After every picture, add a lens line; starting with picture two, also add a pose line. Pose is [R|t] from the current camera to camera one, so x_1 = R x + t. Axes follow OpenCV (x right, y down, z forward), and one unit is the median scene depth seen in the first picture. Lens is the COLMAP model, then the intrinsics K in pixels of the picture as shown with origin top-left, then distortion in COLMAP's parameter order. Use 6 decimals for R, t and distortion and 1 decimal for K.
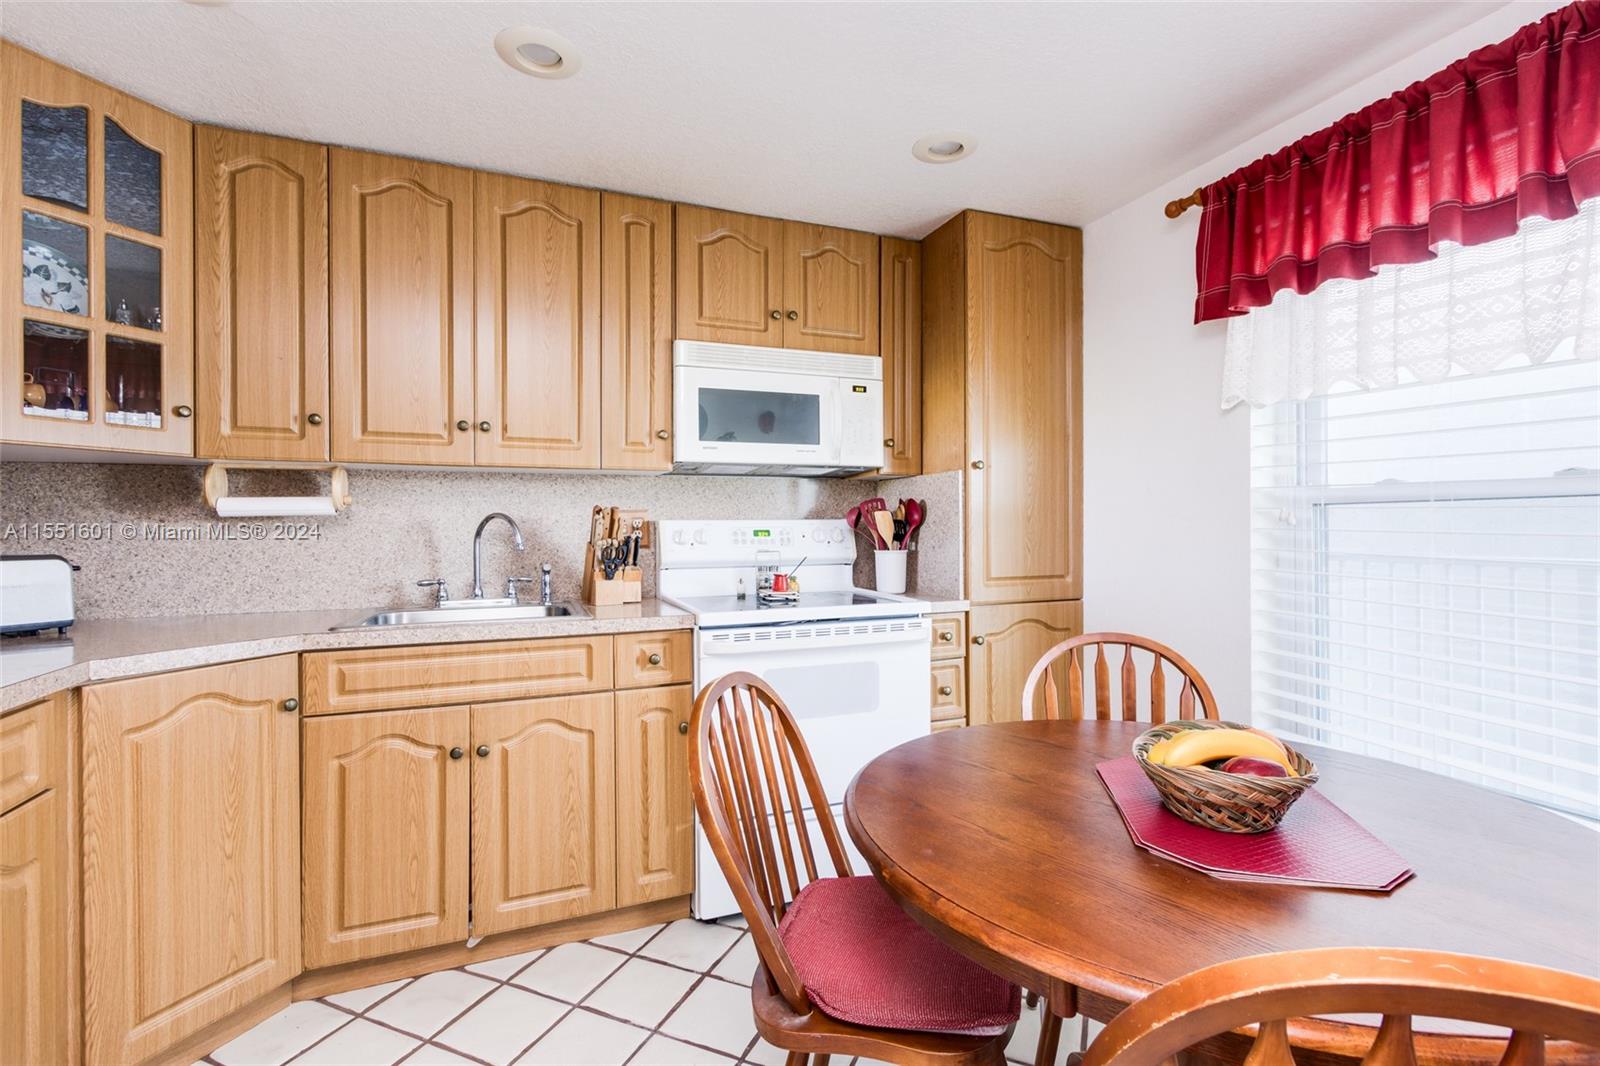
lens RADIAL K [[735.5, 0, 795.9], [0, 735.5, 528.0], [0, 0, 1]] dist [0.014650, -0.004476]
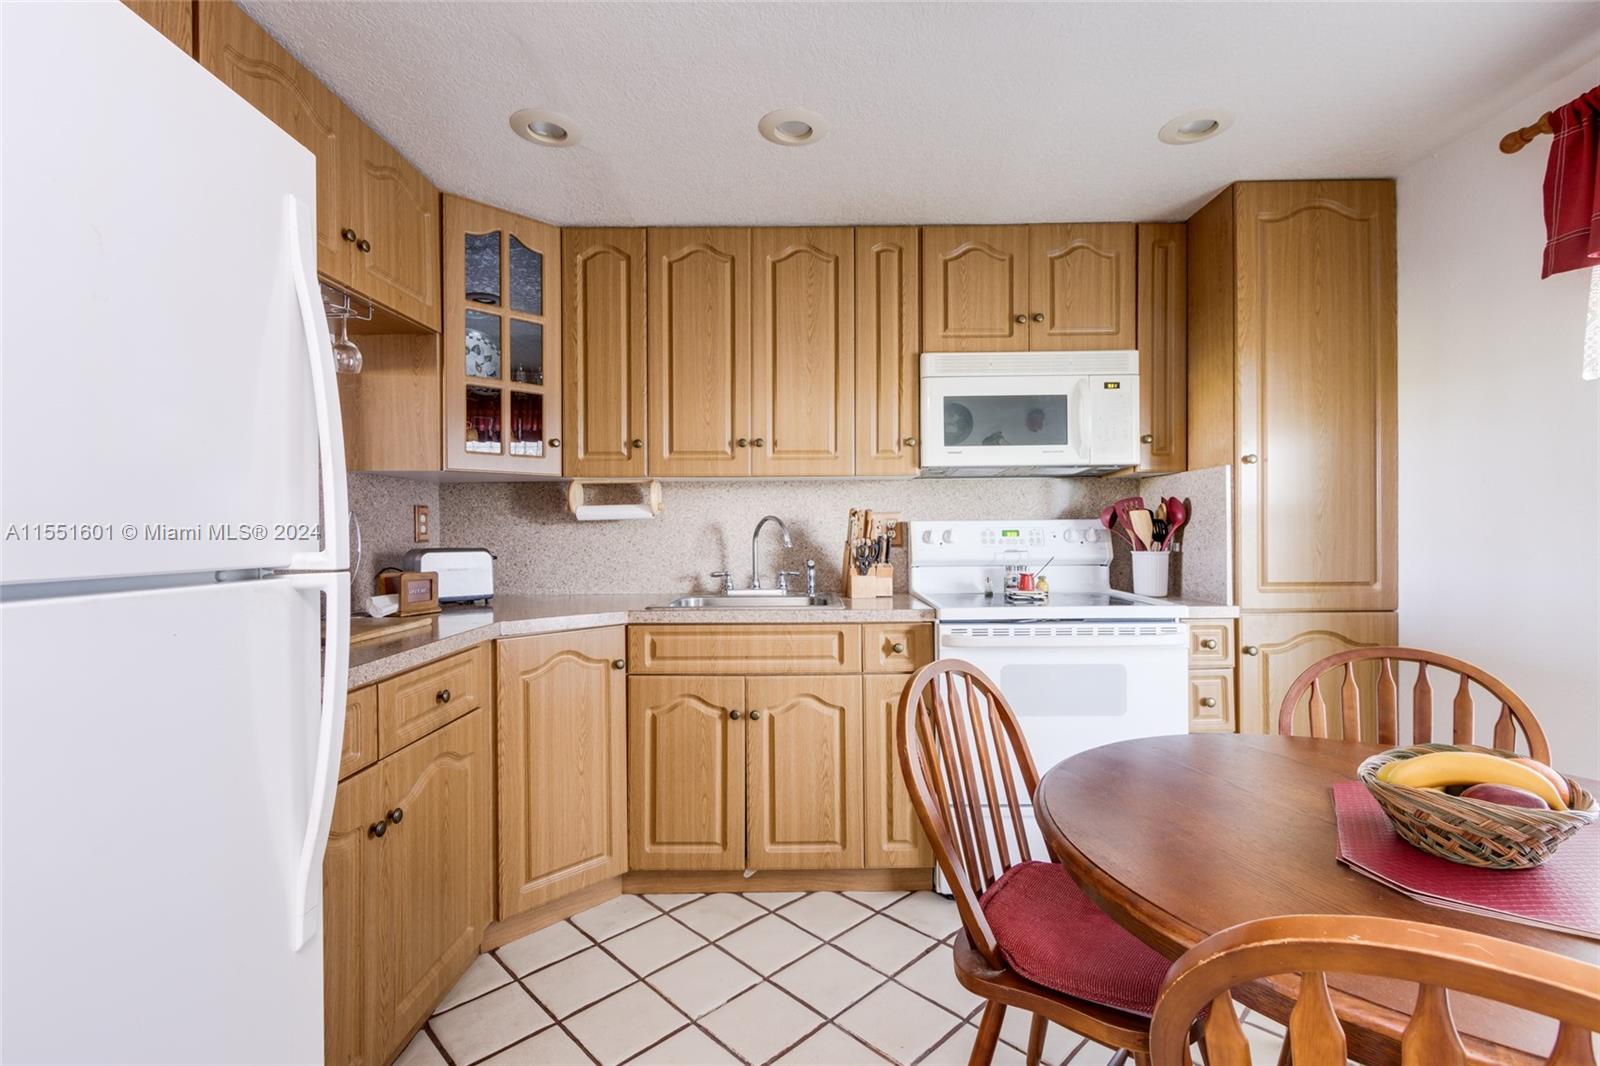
lens RADIAL K [[735.5, 0, 795.9], [0, 735.5, 528.0], [0, 0, 1]] dist [0.014650, -0.004476]
pose [[0.925849, -0.001671, -0.377890, 0.078773], [0.001839, 0.999998, 0.000083, -0.001162], [0.377889, -0.000772, 0.925850, -0.070356]]
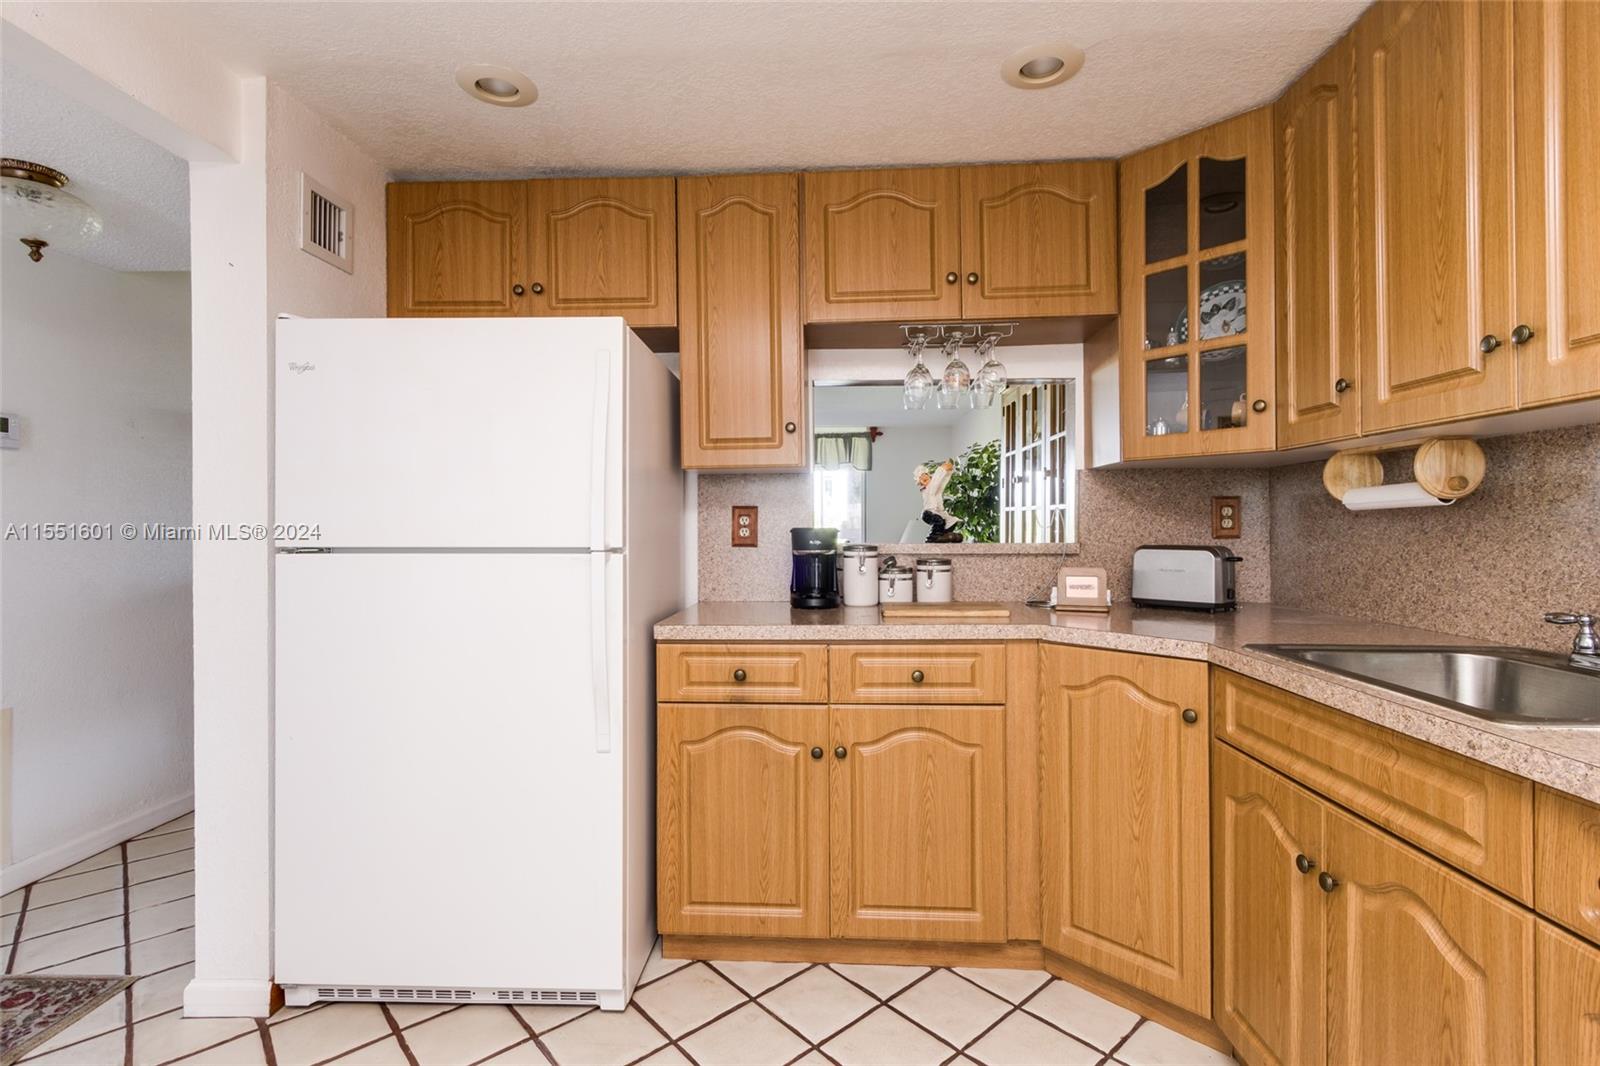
lens RADIAL K [[735.5, 0, 795.9], [0, 735.5, 528.0], [0, 0, 1]] dist [0.014650, -0.004476]
pose [[-0.408718, 0.007795, -0.912628, 0.290670], [0.006960, 0.999961, 0.005424, -0.003726], [0.912634, -0.004135, -0.408756, 0.744718]]
